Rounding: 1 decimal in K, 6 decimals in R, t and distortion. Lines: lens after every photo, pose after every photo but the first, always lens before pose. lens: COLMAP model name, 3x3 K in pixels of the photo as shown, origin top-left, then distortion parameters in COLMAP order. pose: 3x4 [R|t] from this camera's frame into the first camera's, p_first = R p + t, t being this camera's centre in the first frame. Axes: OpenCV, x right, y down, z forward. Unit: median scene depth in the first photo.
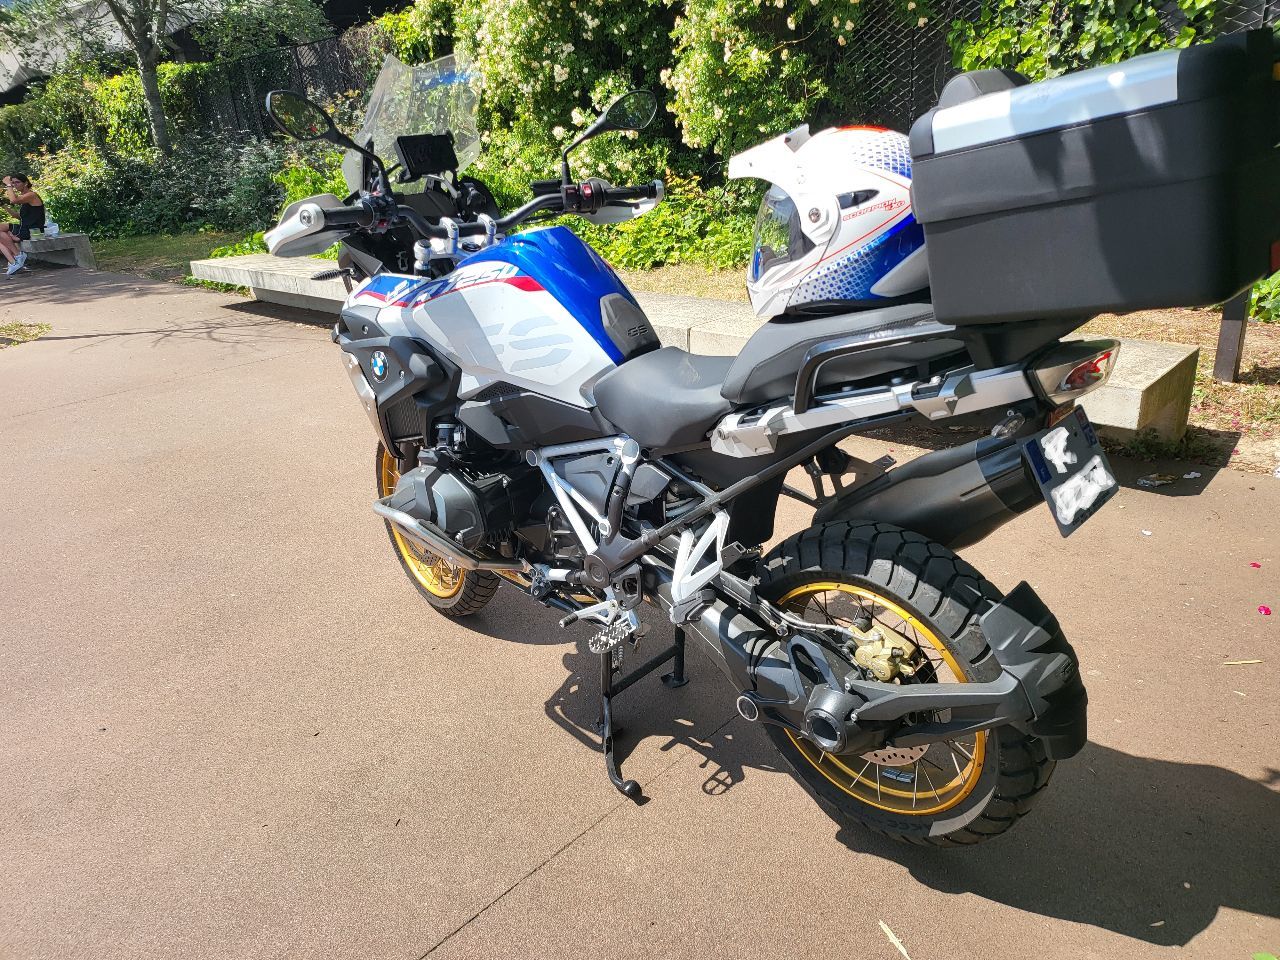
lens RADIAL K [[907.4, 0, 639.6], [0, 907.4, 475.4], [0, 0, 1]] dist [0.050996, -0.049345]
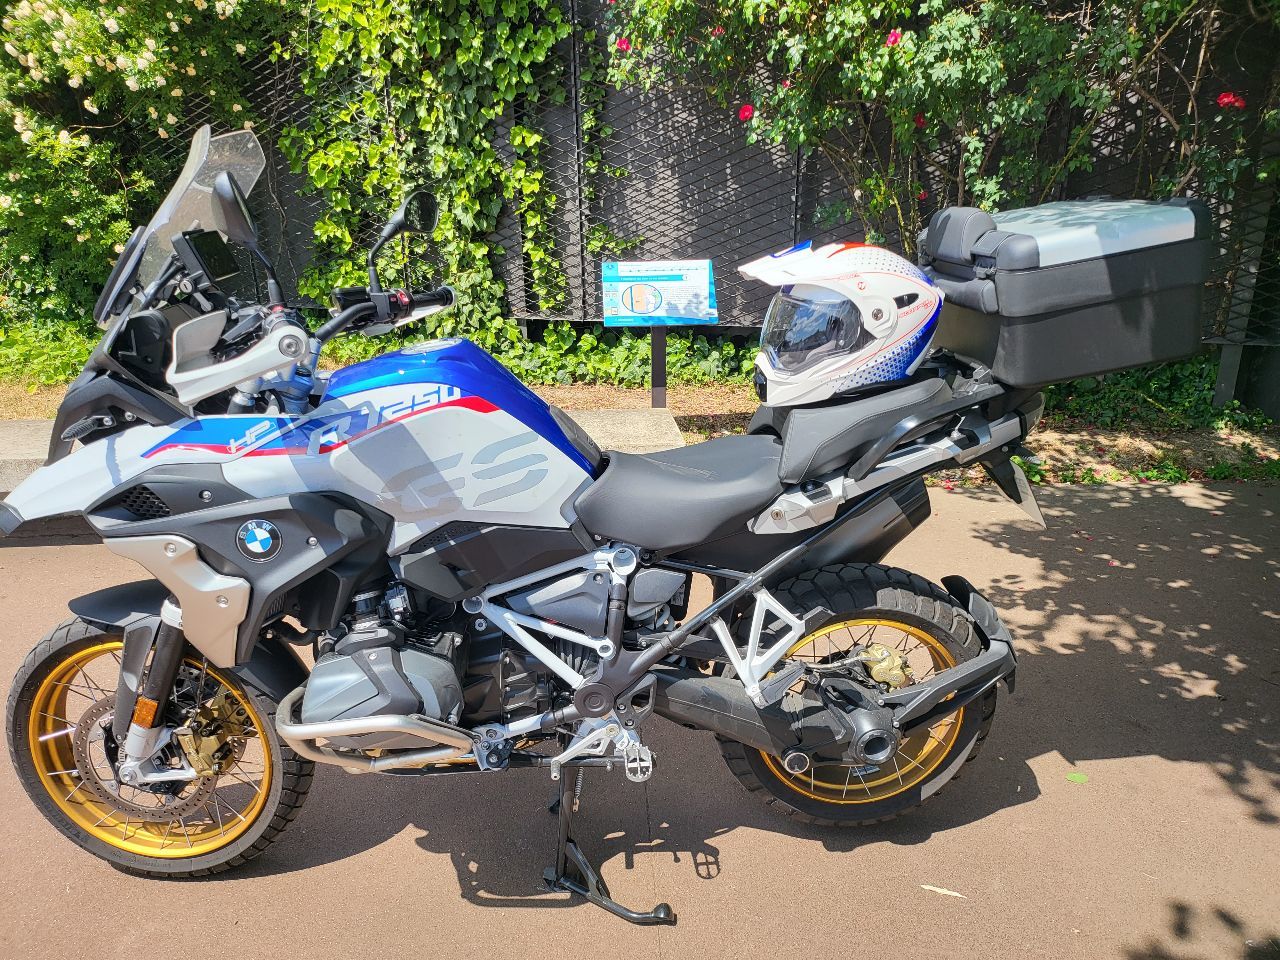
lens RADIAL K [[887.7, 0, 658.8], [0, 887.7, 483.1], [0, 0, 1]] dist [0.061003, -0.055642]
pose [[0.666120, -0.172109, 0.725715, -0.617675], [0.234769, 0.971935, 0.015012, -0.105996], [-0.707932, 0.160376, 0.687832, 0.294575]]
